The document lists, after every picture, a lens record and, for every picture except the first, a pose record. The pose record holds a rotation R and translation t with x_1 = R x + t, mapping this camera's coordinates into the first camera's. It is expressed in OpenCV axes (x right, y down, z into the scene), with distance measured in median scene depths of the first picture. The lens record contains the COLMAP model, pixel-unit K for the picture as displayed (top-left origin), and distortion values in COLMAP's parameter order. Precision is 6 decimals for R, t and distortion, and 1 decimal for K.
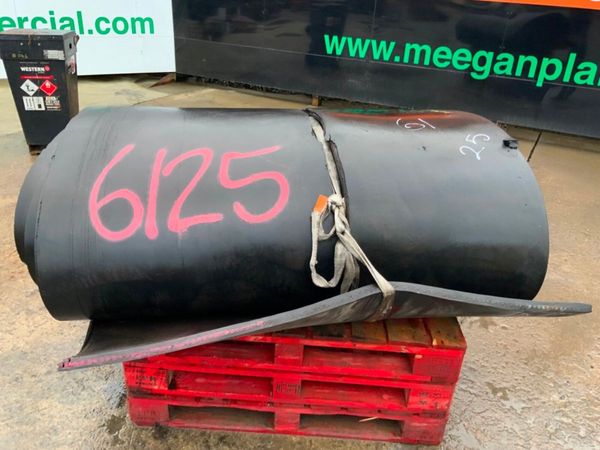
lens RADIAL K [[496.5, 0, 300.0], [0, 496.5, 225.0], [0, 0, 1]] dist [0.041146, -0.077899]
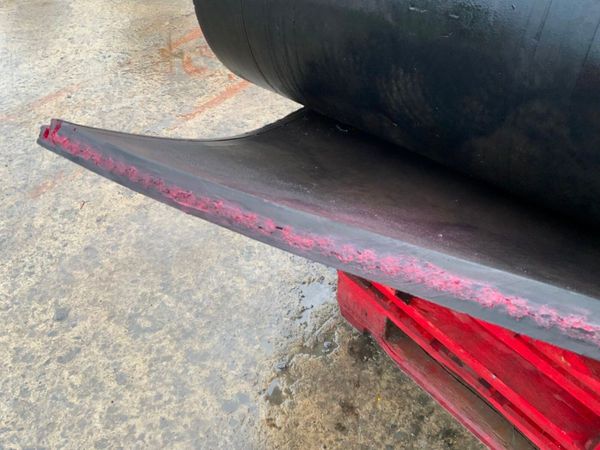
lens RADIAL K [[496.5, 0, 300.0], [0, 496.5, 225.0], [0, 0, 1]] dist [0.041146, -0.077899]
pose [[0.664375, 0.472685, -0.578944, -0.062985], [-0.284716, 0.876267, 0.388707, 0.089406], [0.691045, -0.093413, 0.716750, 0.547998]]
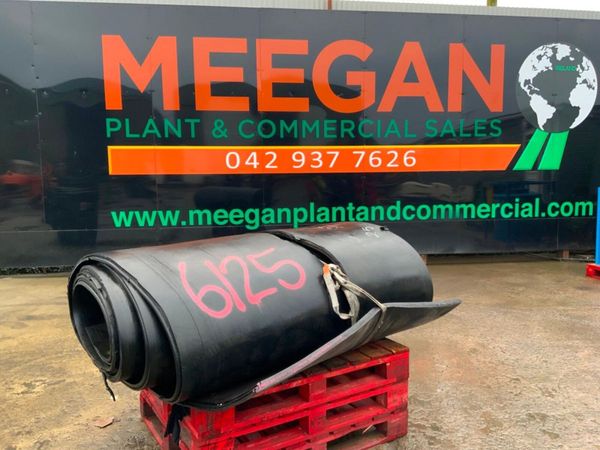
lens RADIAL K [[496.5, 0, 300.0], [0, 496.5, 225.0], [0, 0, 1]] dist [0.041146, -0.077899]
pose [[0.825704, -0.117109, 0.551813, -0.707033], [0.298695, 0.920592, -0.251578, 0.157832], [-0.478533, 0.372553, 0.795117, -0.221736]]
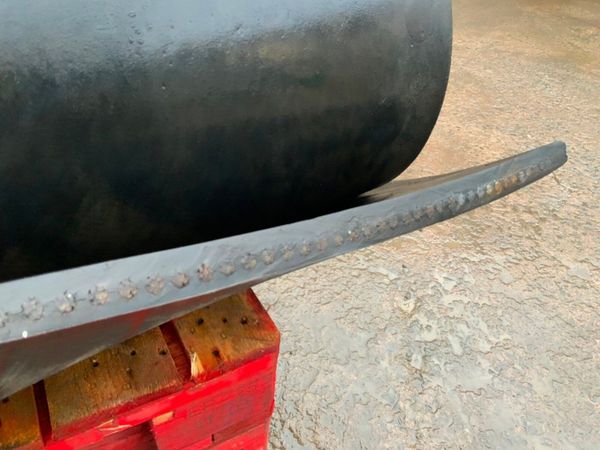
lens RADIAL K [[496.5, 0, 300.0], [0, 496.5, 225.0], [0, 0, 1]] dist [0.041146, -0.077899]
pose [[0.842726, -0.323254, 0.430488, 0.192899], [0.207649, 0.932957, 0.294065, 0.053398], [-0.496684, -0.158426, 0.853350, 0.618985]]
